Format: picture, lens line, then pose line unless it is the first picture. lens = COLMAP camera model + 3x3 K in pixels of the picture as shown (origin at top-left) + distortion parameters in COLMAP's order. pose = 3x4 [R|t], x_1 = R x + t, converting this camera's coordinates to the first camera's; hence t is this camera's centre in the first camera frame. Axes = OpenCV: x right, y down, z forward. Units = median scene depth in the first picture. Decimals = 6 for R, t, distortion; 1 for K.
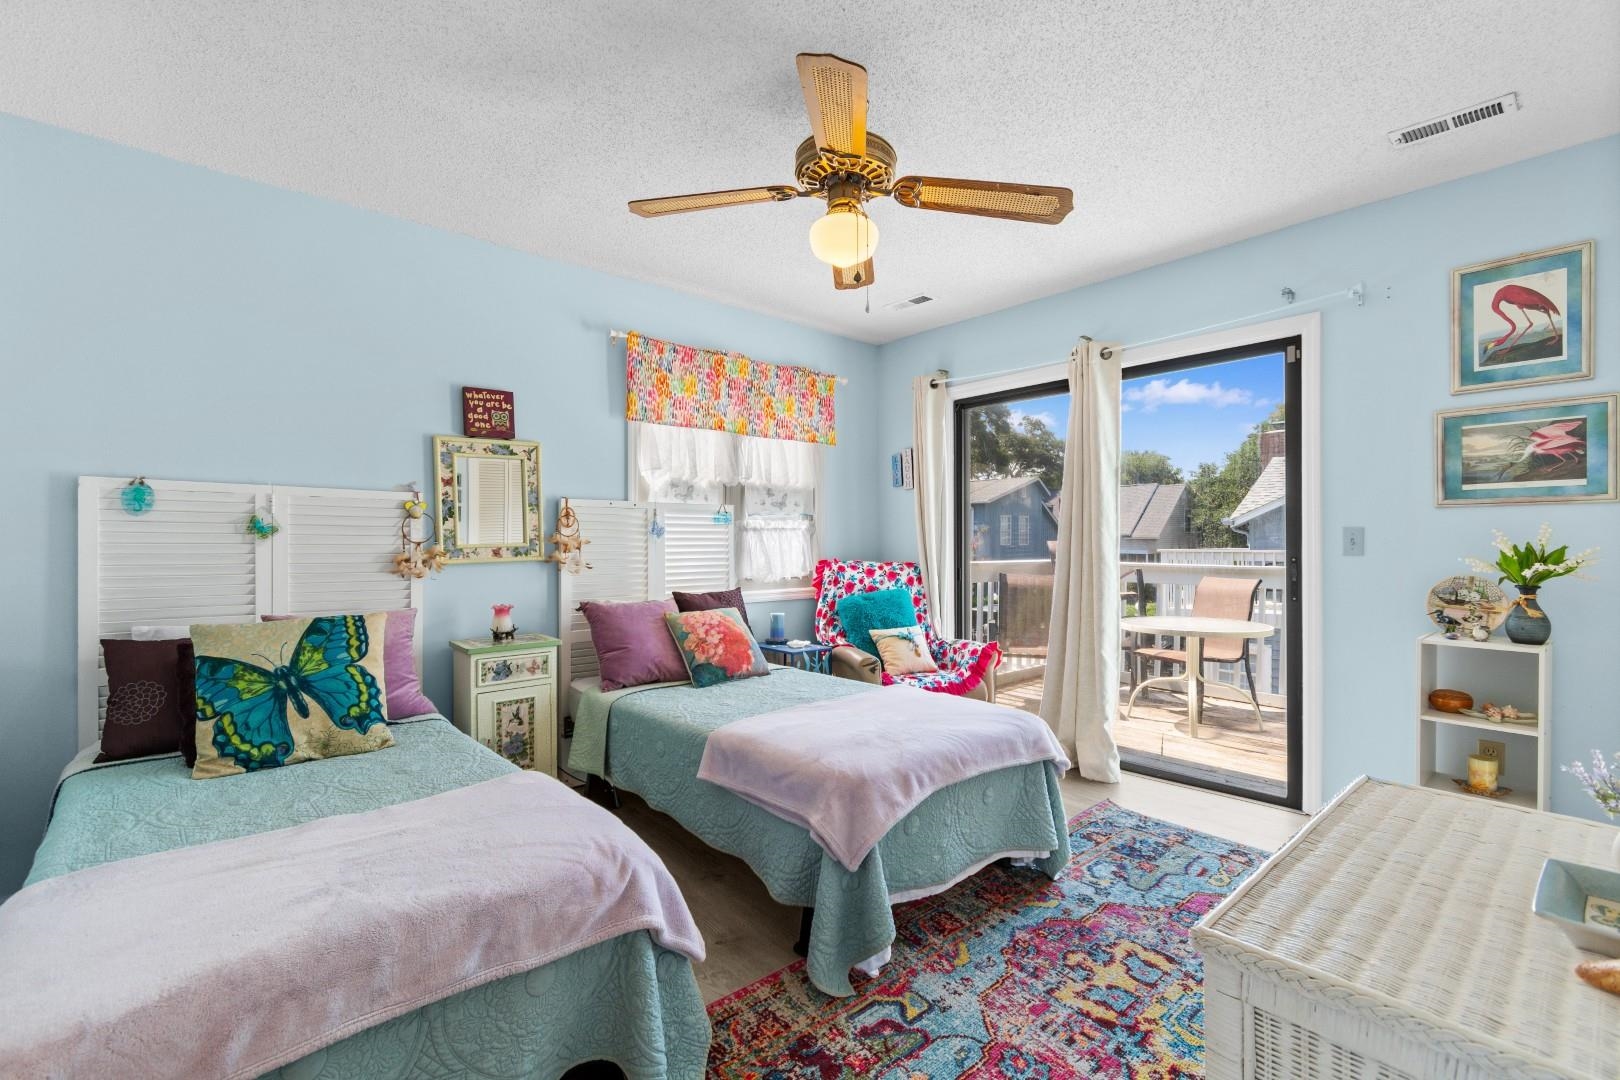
lens RADIAL K [[723.6, 0, 805.0], [0, 723.6, 544.6], [0, 0, 1]] dist [0.004416, -0.002059]
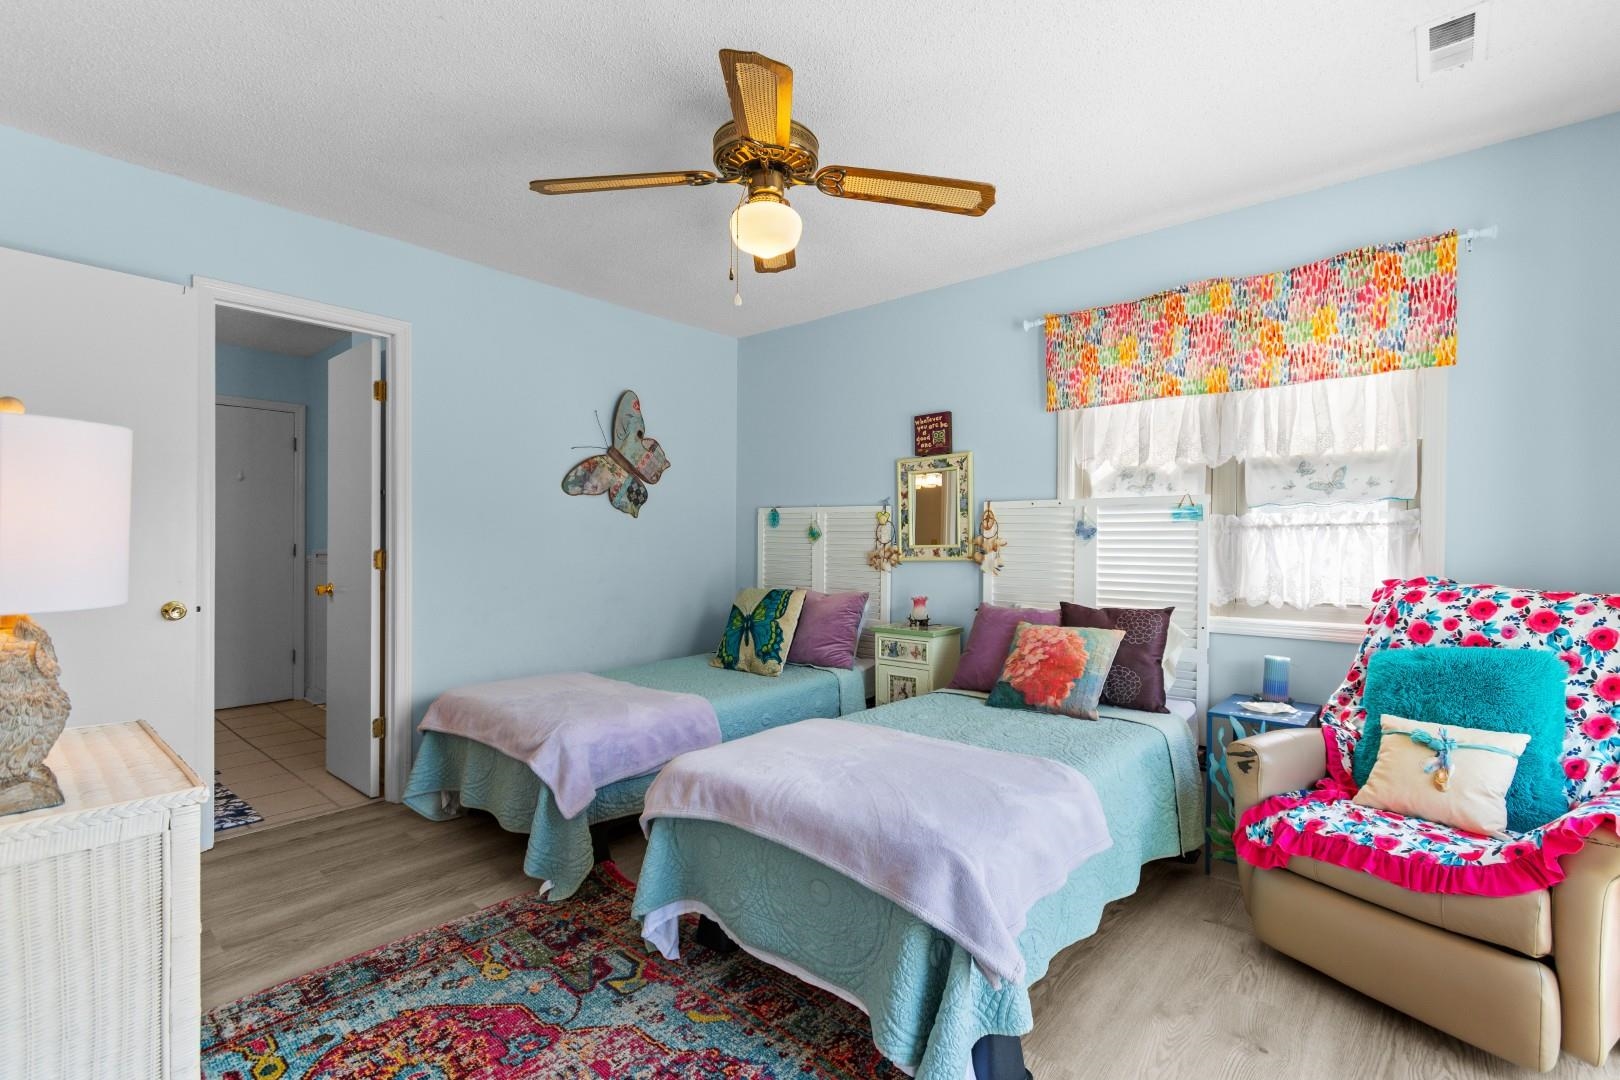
lens RADIAL K [[723.6, 0, 803.8], [0, 723.6, 544.8], [0, 0, 1]] dist [0.004416, -0.002059]
pose [[0.125357, 0.004440, -0.992102, 0.679437], [-0.010565, 0.999939, 0.003140, -0.002657], [0.992055, 0.010088, 0.125396, 0.622556]]
